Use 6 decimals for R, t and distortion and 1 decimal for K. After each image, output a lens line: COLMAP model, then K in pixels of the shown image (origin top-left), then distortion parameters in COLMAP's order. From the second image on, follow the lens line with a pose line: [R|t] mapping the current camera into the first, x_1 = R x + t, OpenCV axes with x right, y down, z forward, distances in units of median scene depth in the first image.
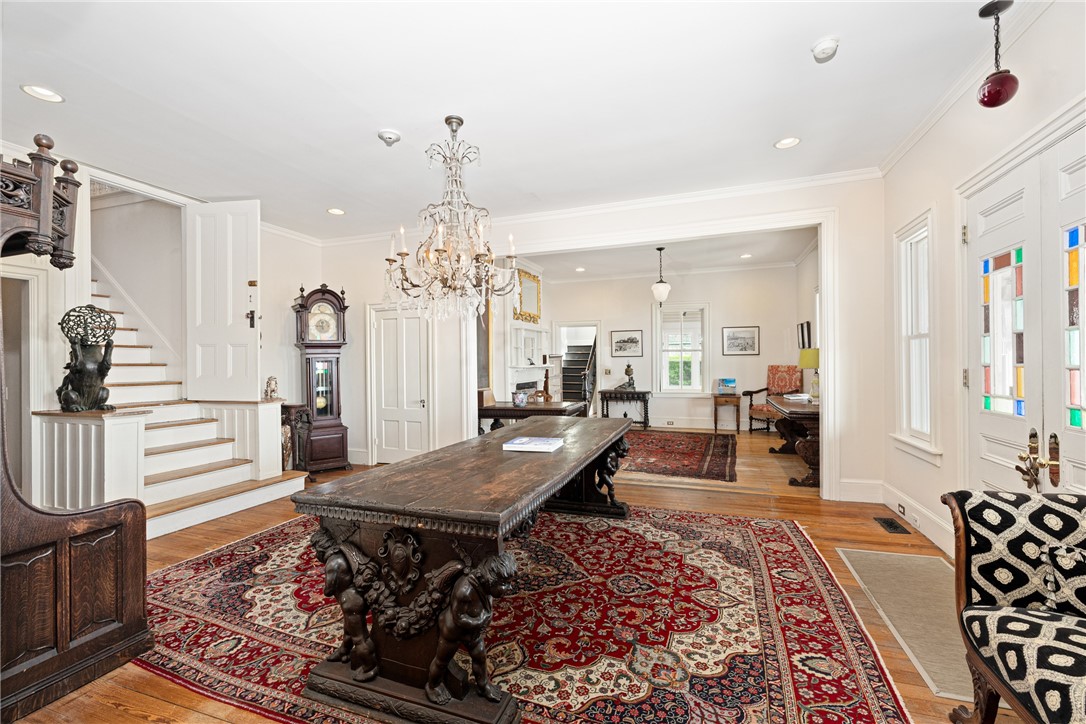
lens RADIAL K [[458.2, 0, 541.8], [0, 458.2, 359.2], [0, 0, 1]] dist [0.004128, 0.000147]
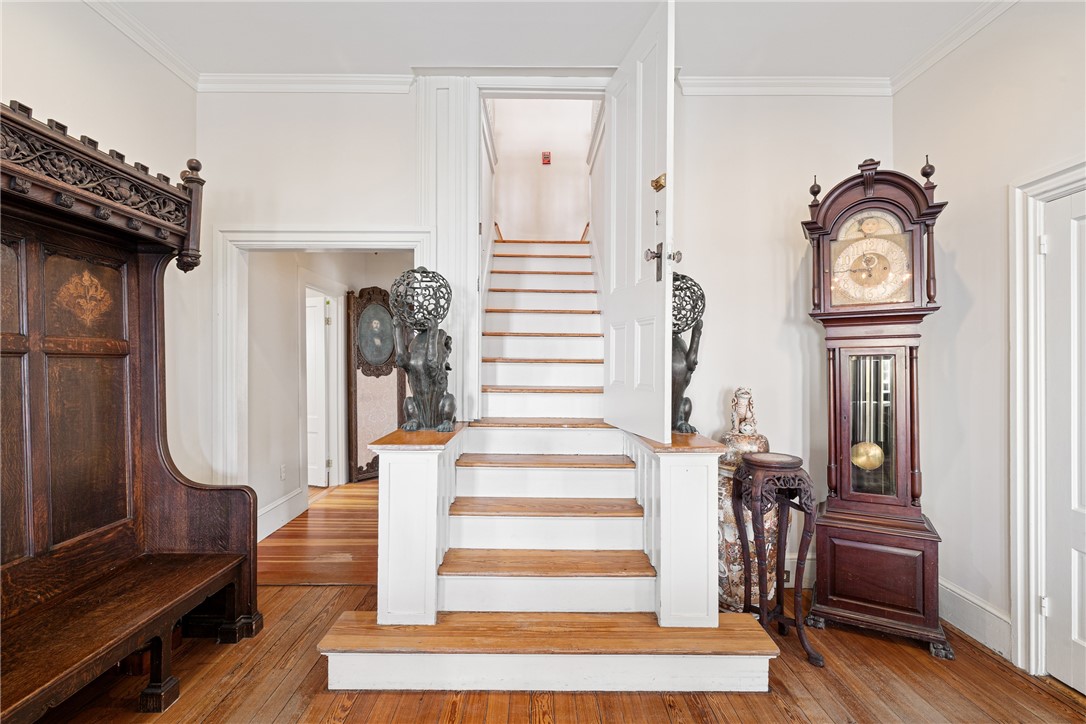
lens RADIAL K [[494.6, 0, 541.6], [0, 494.6, 360.7], [0, 0, 1]] dist [-0.013567, -0.000479]
pose [[0.326635, 0.005693, -0.945133, -0.164738], [-0.000712, 0.999983, 0.005777, 0.006142], [0.945150, -0.001214, 0.326634, 0.588724]]
